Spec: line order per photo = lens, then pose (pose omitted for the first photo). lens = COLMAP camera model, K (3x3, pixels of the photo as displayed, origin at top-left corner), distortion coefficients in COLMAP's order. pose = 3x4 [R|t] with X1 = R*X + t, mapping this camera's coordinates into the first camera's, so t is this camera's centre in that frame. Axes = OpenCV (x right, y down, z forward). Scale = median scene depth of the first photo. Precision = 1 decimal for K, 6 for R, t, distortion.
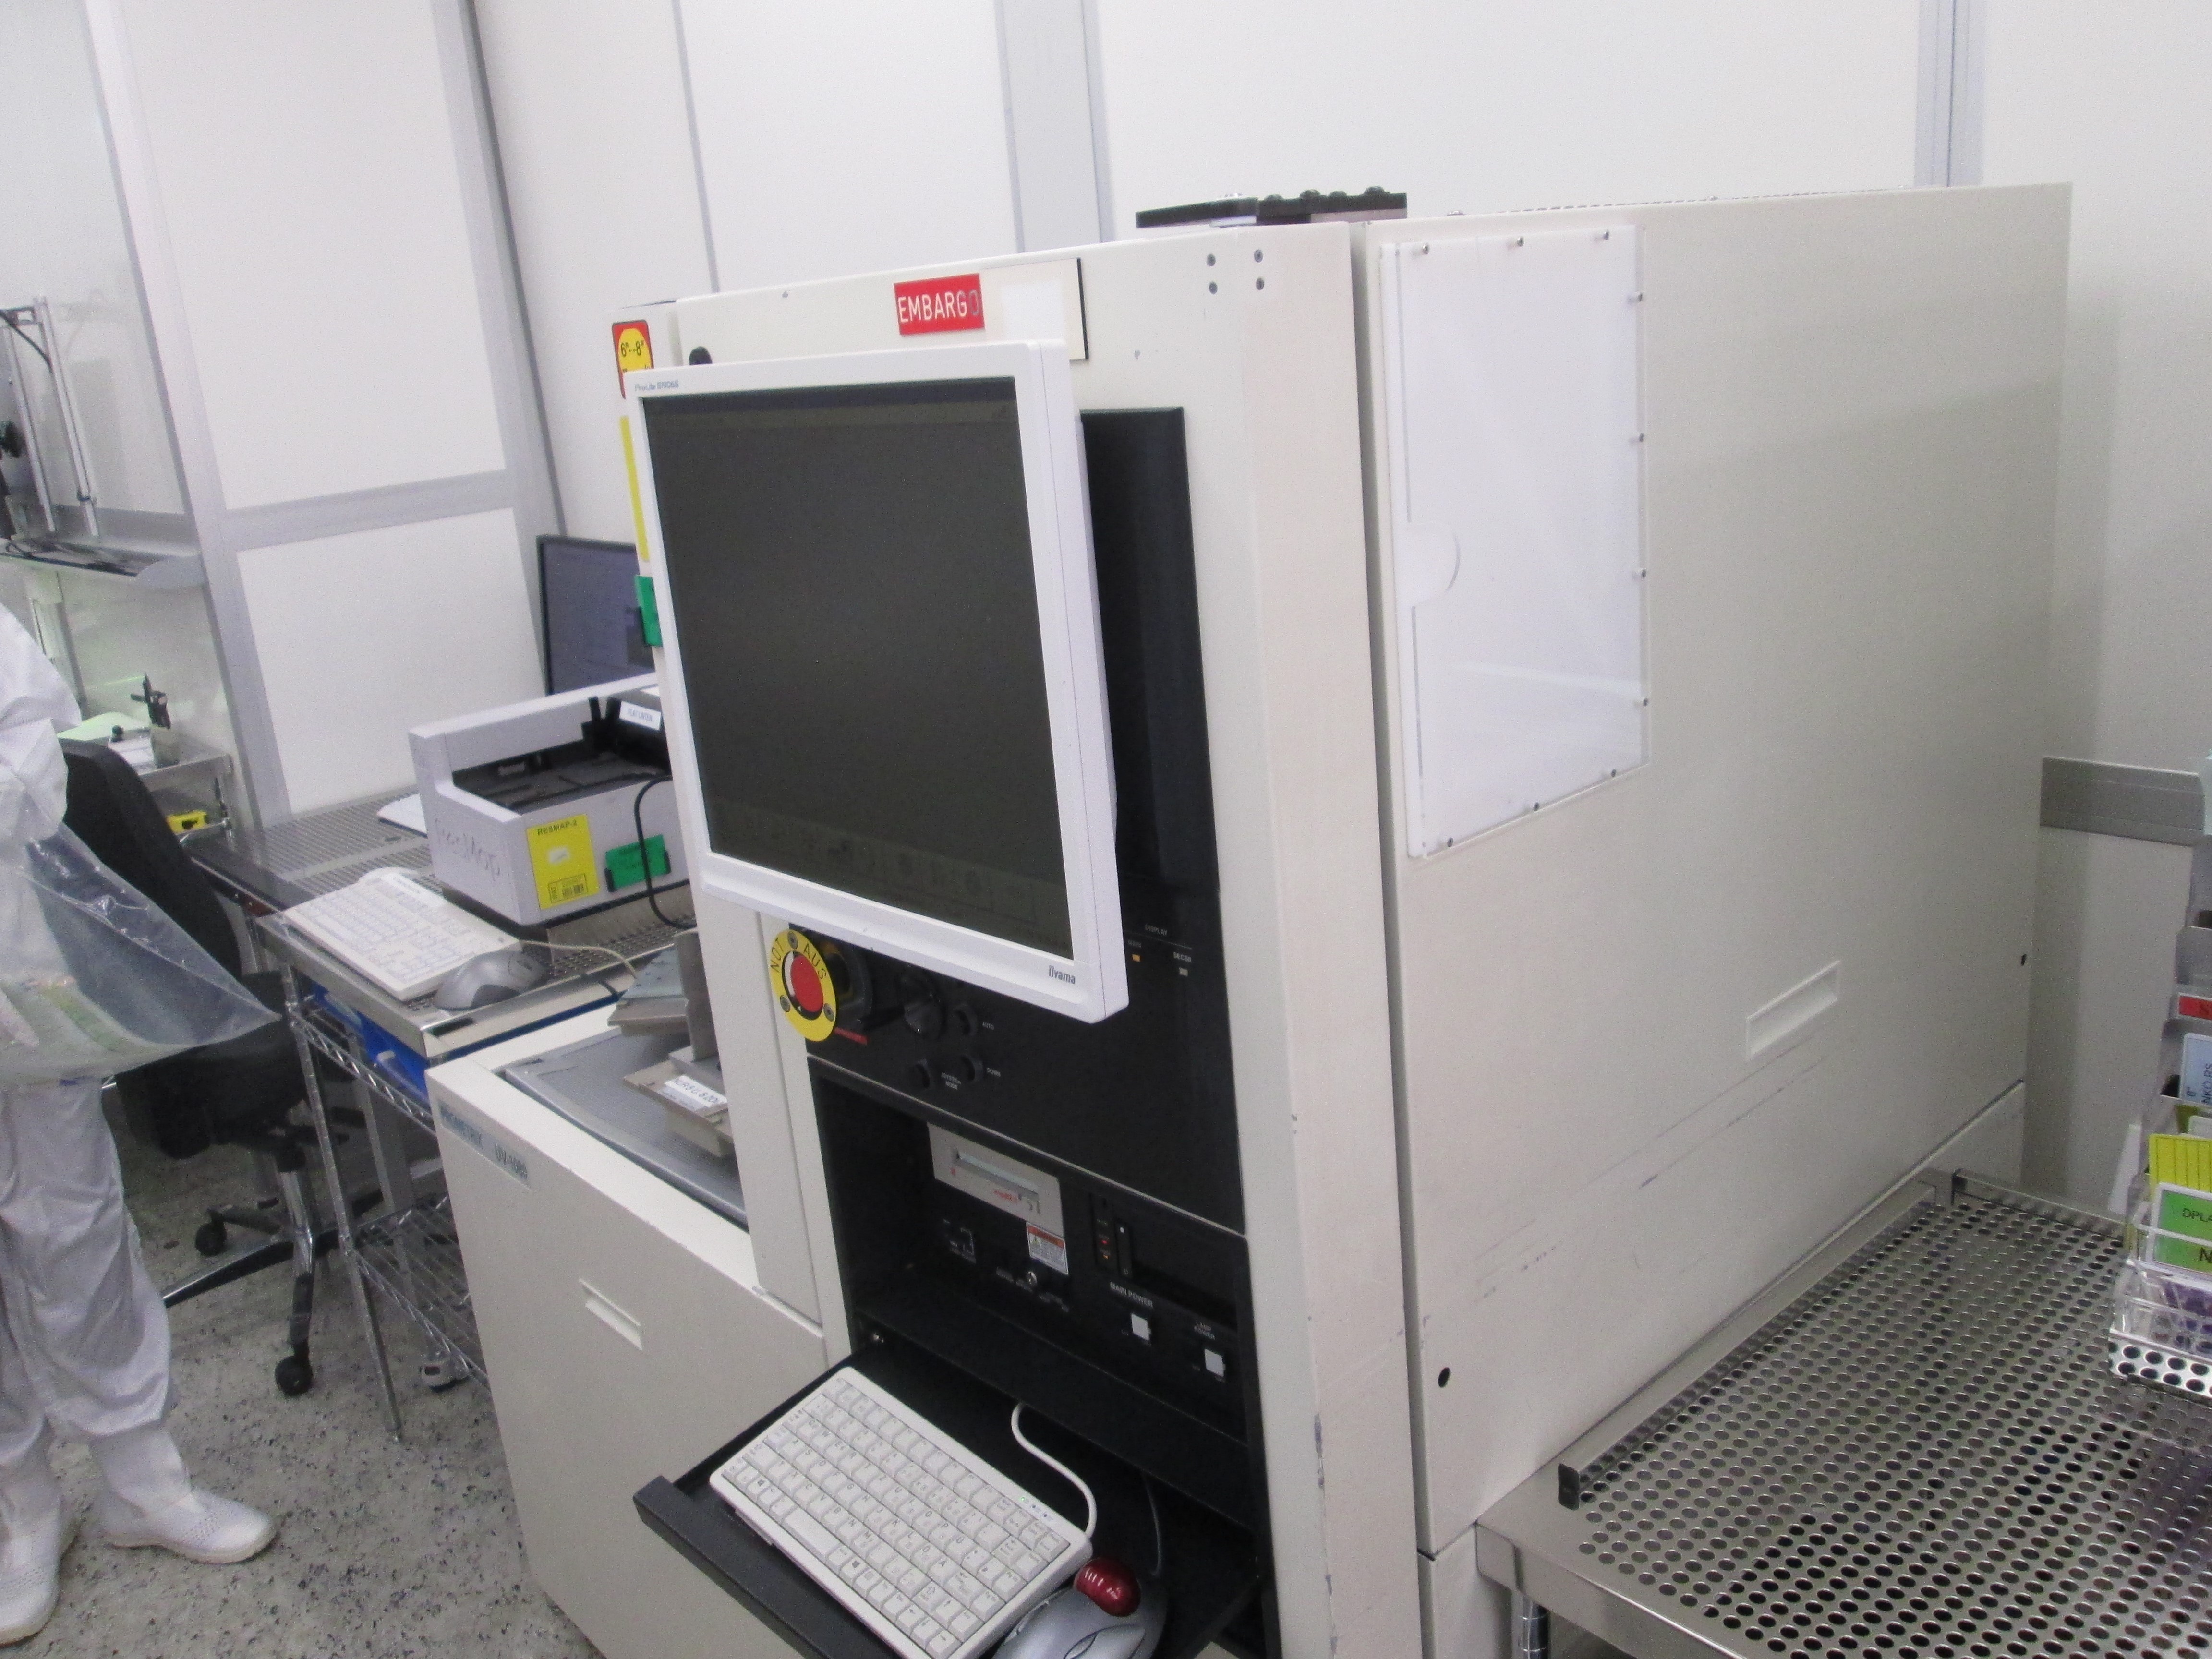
lens RADIAL K [[1819.1, 0, 1104.8], [0, 1819.1, 842.6], [0, 0, 1]] dist [0.004908, -0.000403]
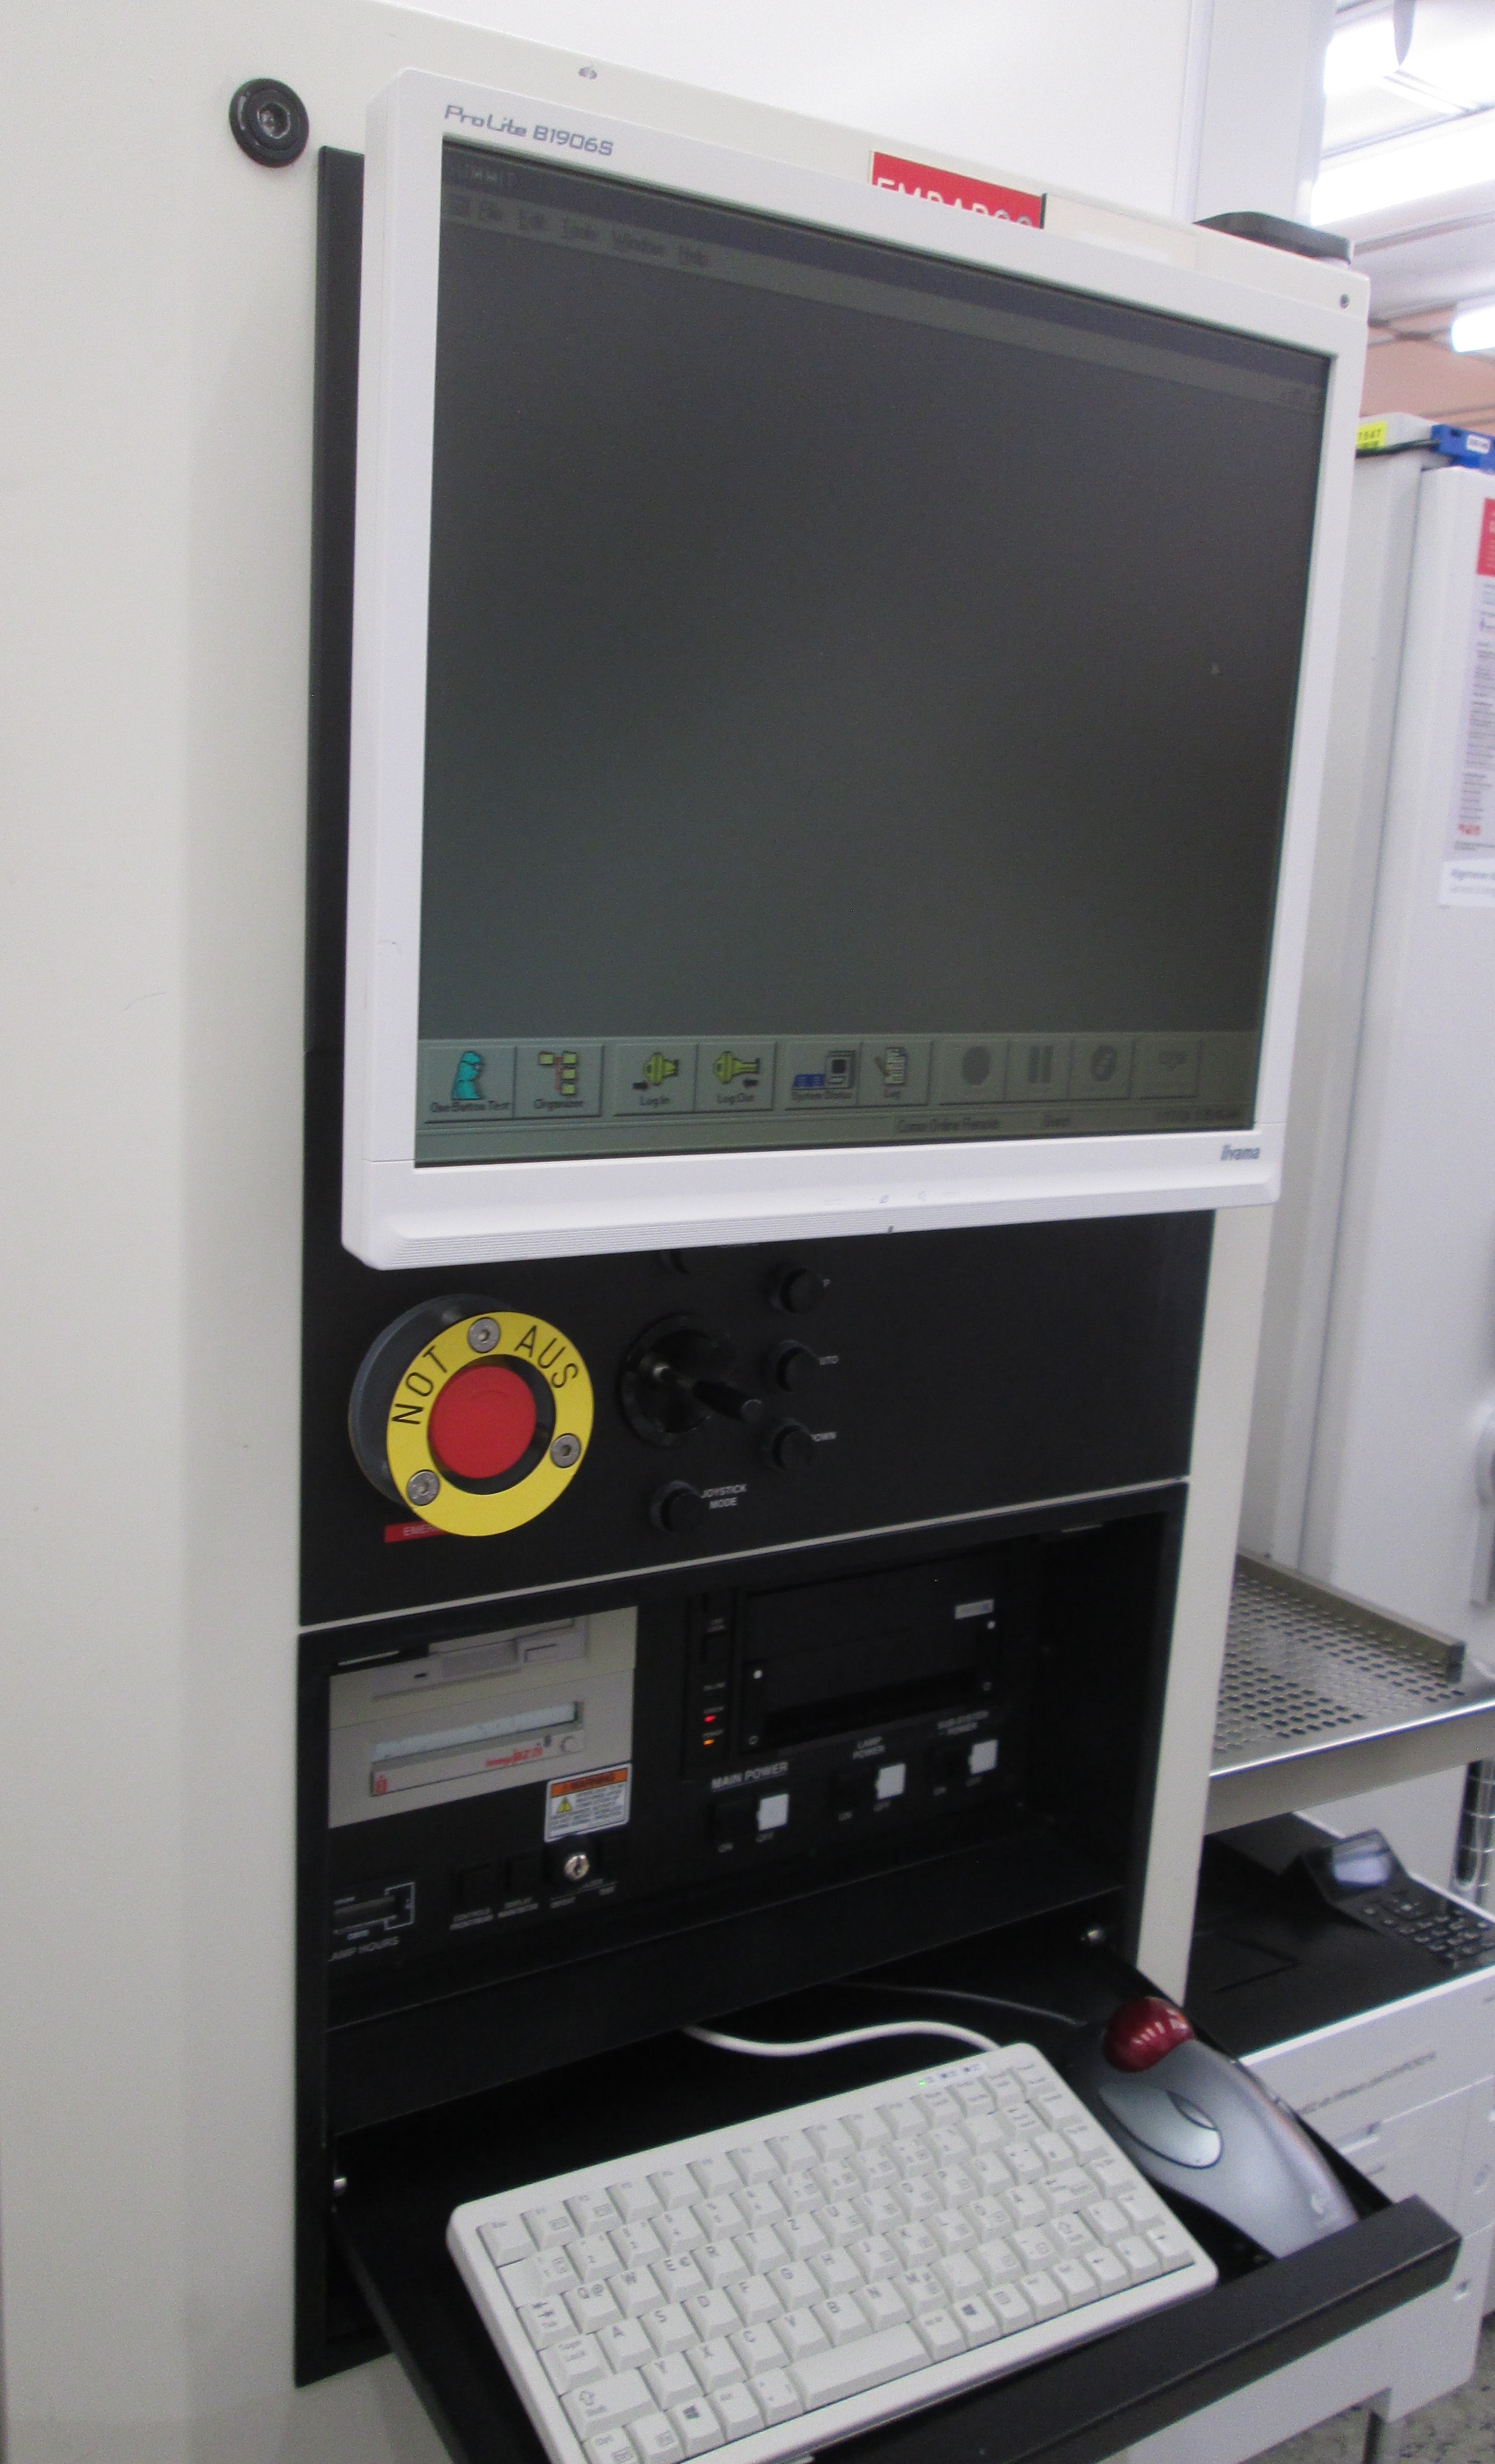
lens RADIAL K [[1947.8, 0, 740.3], [0, 1947.8, 1207.0], [0, 0, 1]] dist [-0.004279, 0.002125]
pose [[0.198623, -0.079307, 0.976862, -0.716239], [0.218361, 0.975248, 0.034777, 0.017067], [-0.955441, 0.206401, 0.211024, 0.852581]]
